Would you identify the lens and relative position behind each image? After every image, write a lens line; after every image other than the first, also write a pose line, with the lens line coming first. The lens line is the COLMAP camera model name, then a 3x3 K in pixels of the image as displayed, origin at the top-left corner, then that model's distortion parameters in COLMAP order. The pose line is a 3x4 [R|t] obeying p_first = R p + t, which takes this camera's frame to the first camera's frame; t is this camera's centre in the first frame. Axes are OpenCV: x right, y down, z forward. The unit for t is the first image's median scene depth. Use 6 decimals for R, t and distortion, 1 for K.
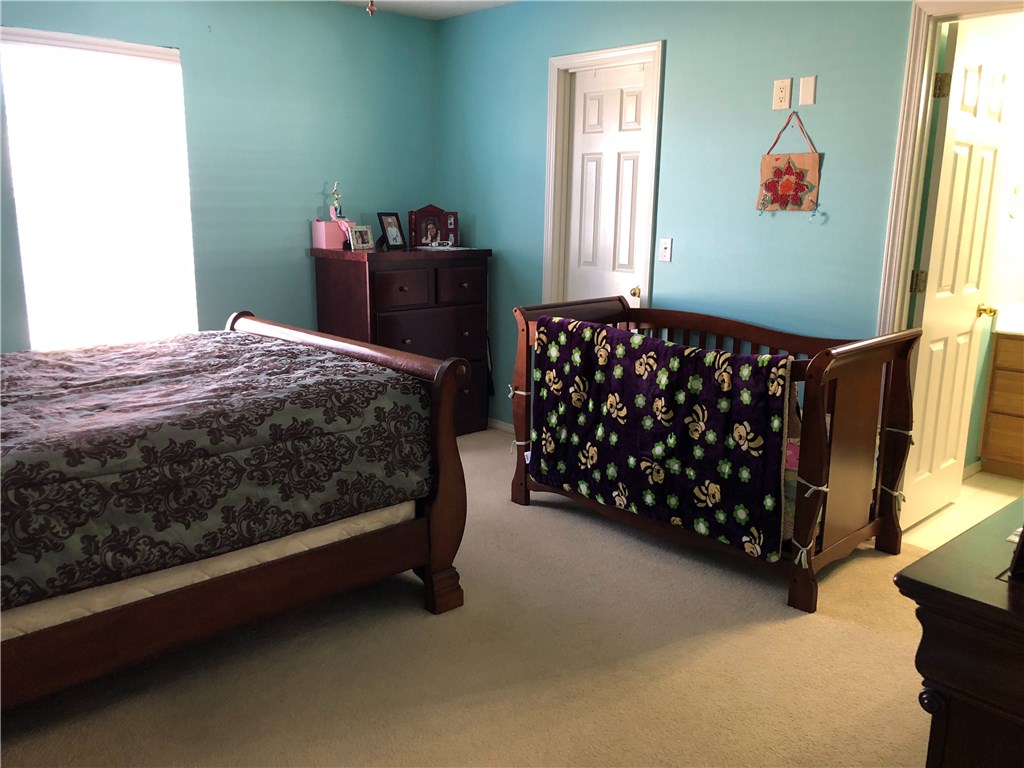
lens RADIAL K [[842.4, 0, 504.8], [0, 842.4, 388.4], [0, 0, 1]] dist [0.072957, -0.094119]
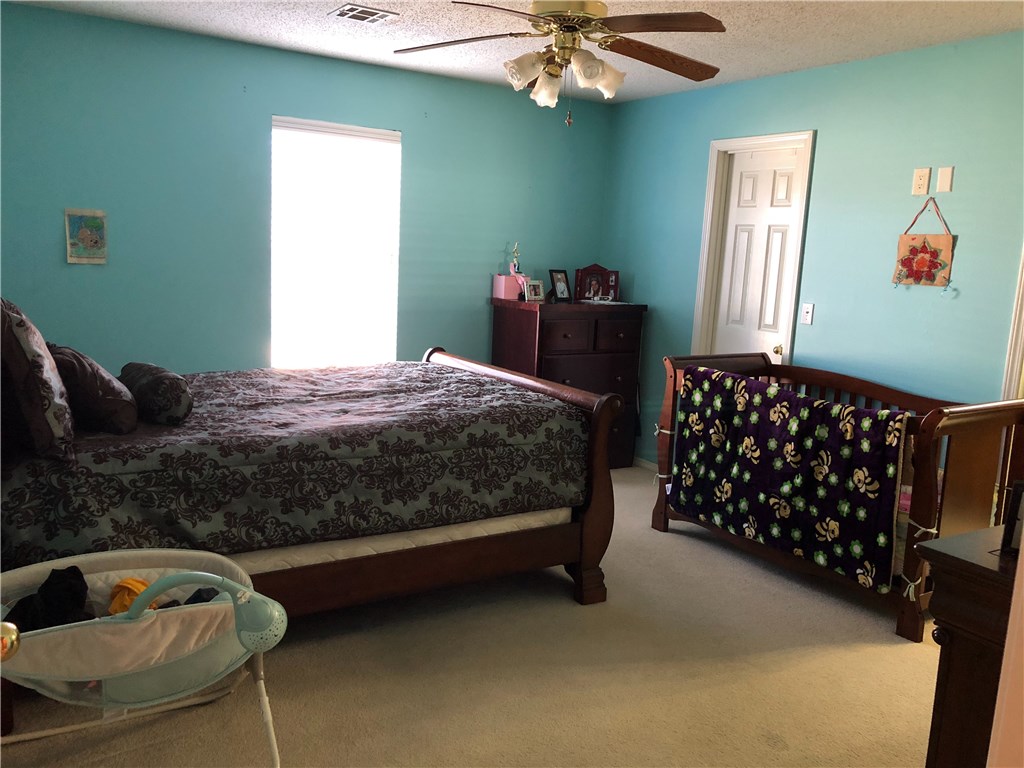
lens RADIAL K [[842.4, 0, 519.6], [0, 842.4, 378.0], [0, 0, 1]] dist [0.072957, -0.094119]
pose [[0.985456, 0.063112, -0.157776, -0.000250], [-0.074136, 0.995129, -0.064985, 0.026527], [0.152906, 0.075737, 0.985334, -0.194777]]
